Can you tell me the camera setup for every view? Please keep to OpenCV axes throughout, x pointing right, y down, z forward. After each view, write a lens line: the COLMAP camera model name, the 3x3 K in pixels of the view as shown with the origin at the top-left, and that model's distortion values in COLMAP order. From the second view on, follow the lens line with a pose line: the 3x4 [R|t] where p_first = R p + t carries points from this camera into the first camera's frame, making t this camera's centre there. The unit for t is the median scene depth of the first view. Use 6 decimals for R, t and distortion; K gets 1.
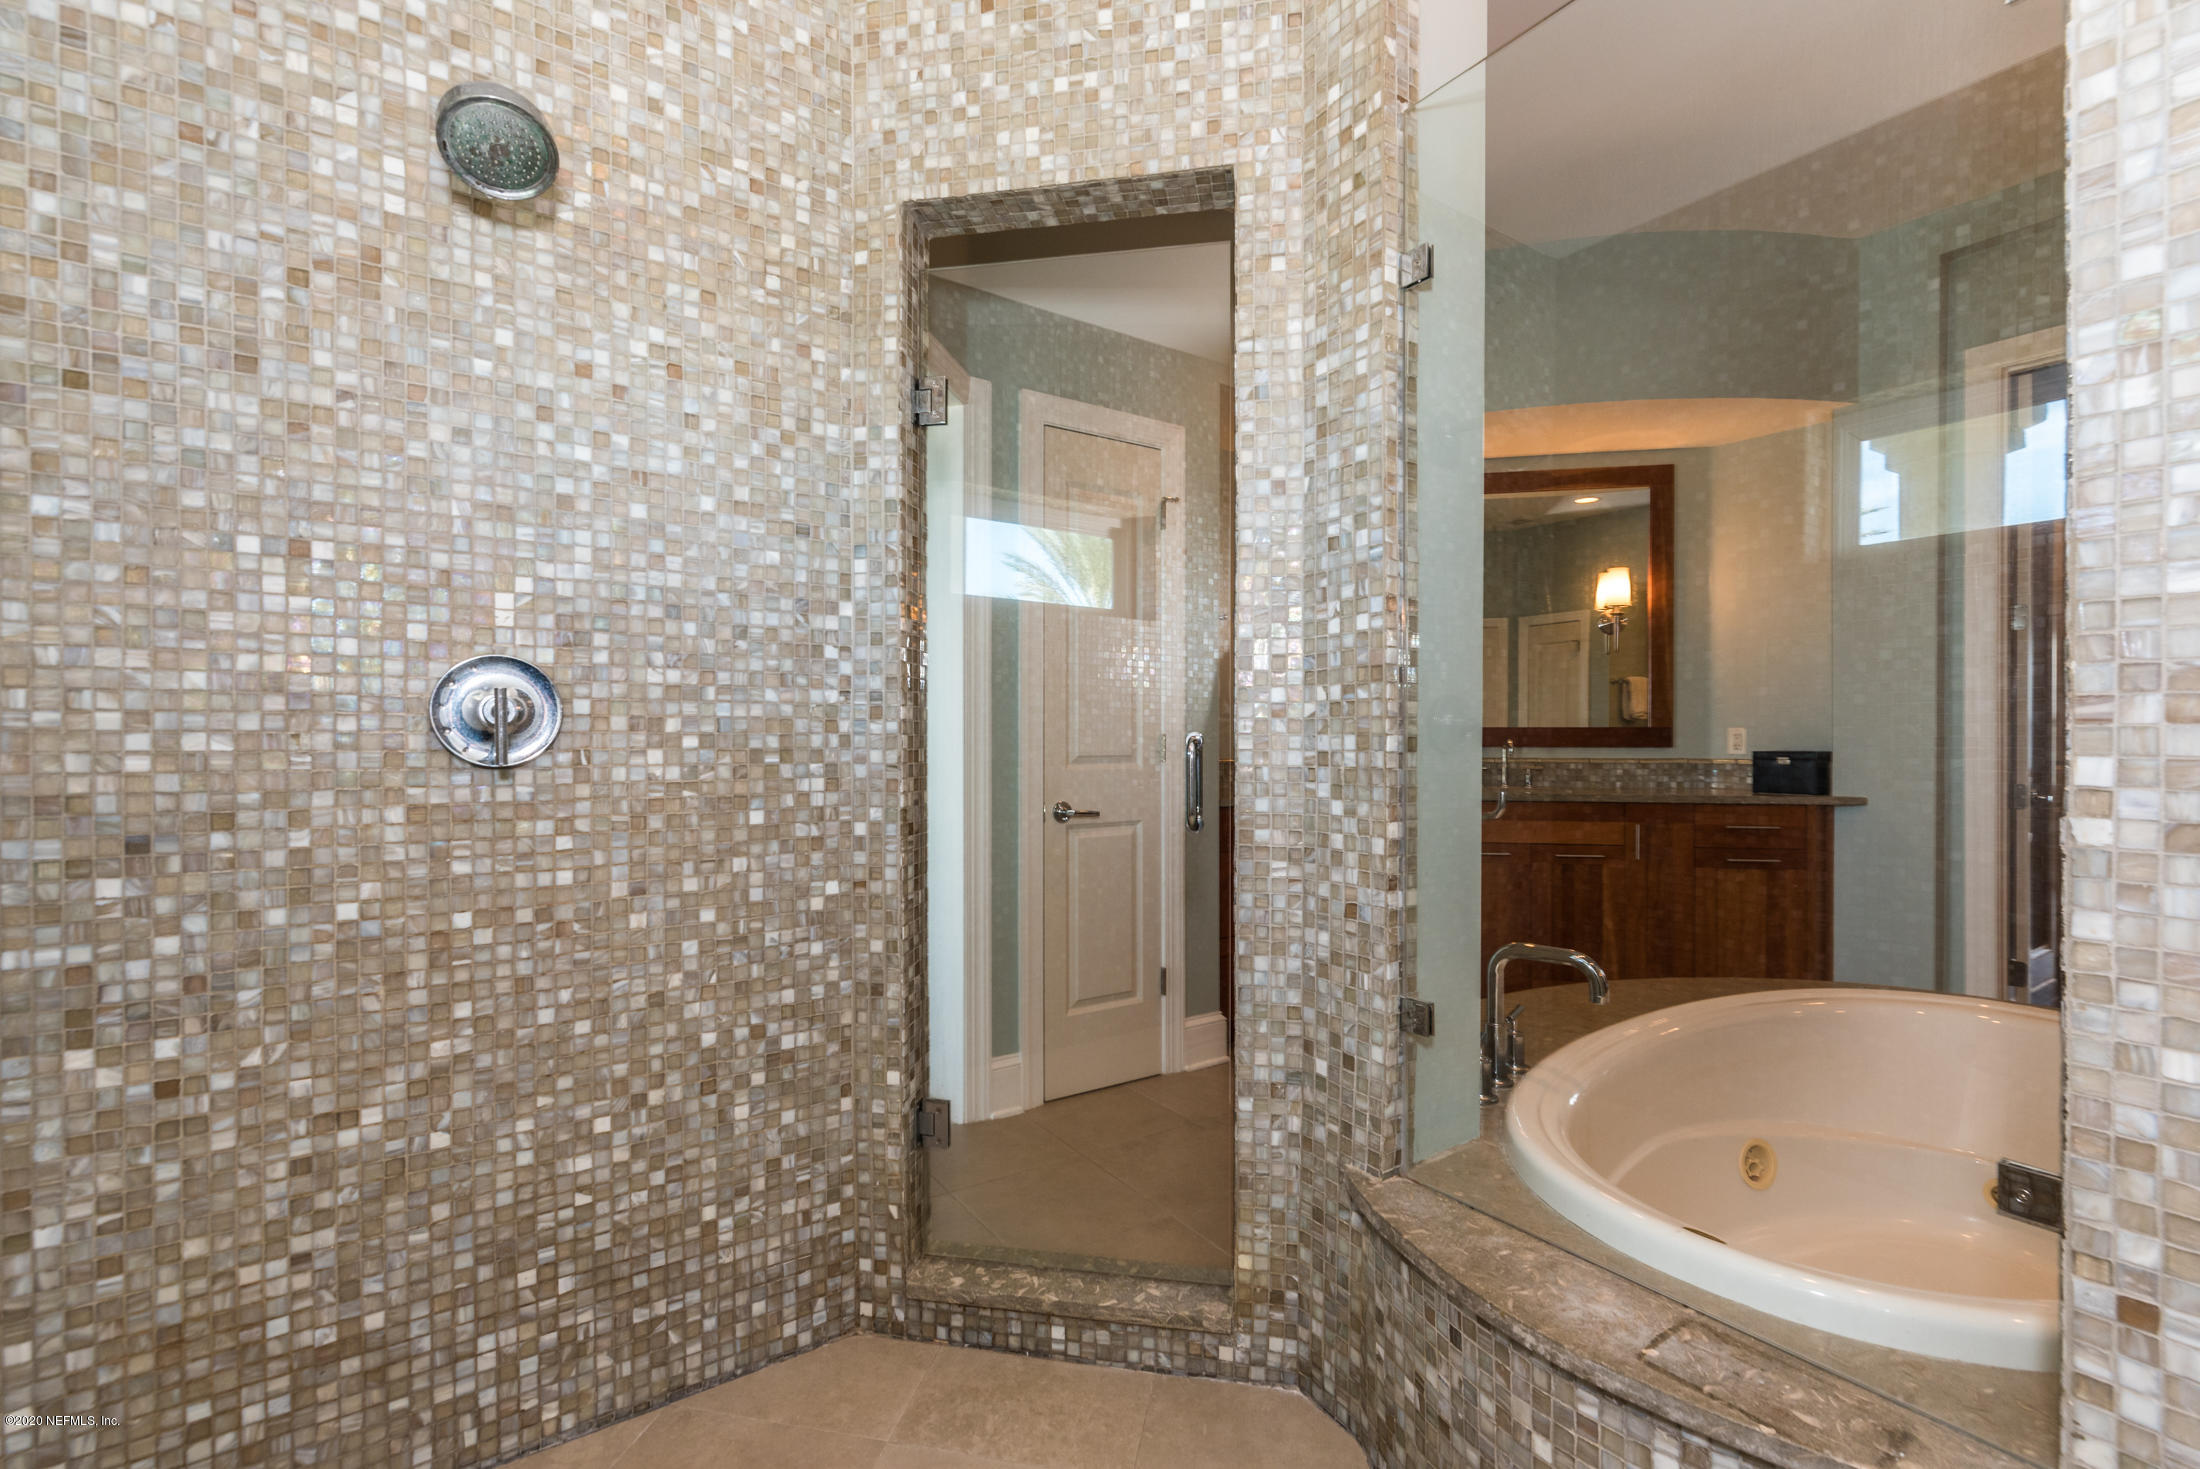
lens RADIAL K [[966.7, 0, 1106.9], [0, 966.7, 744.8], [0, 0, 1]] dist [0.005471, -0.000539]
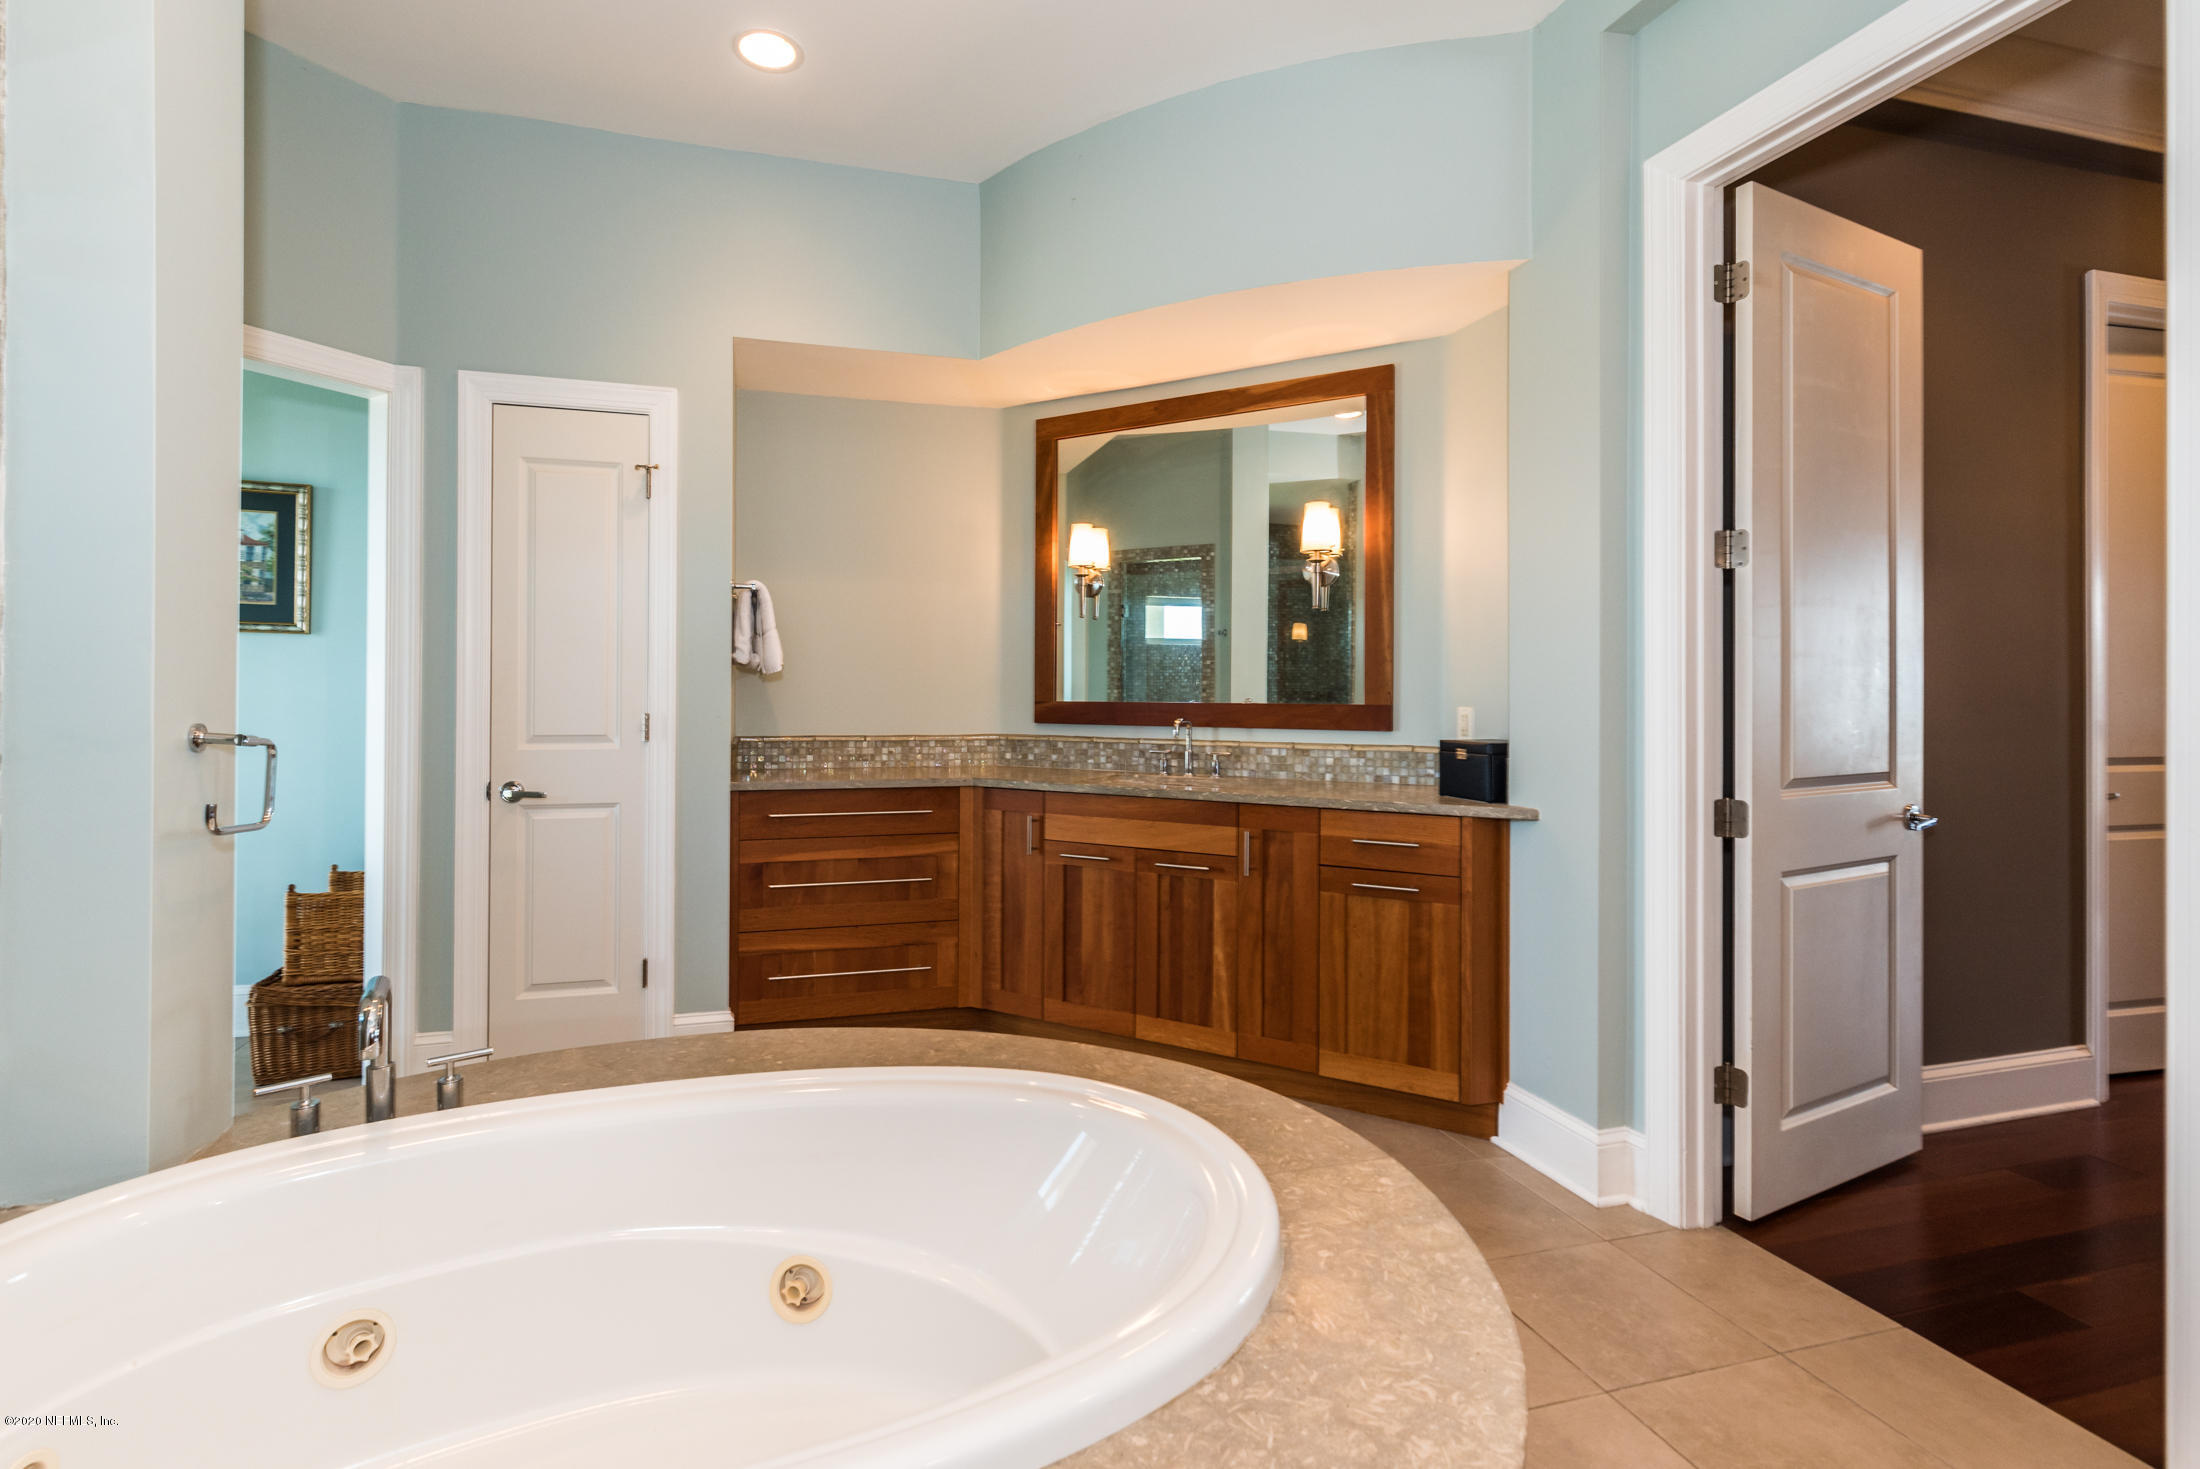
lens RADIAL K [[966.7, 0, 1036.1], [0, 966.7, 684.2], [0, 0, 1]] dist [0.005471, -0.000539]
pose [[0.942389, 0.002781, -0.334507, 0.632267], [-0.006718, 0.999921, -0.010614, -0.026809], [0.334451, 0.012249, 0.942333, 0.198101]]
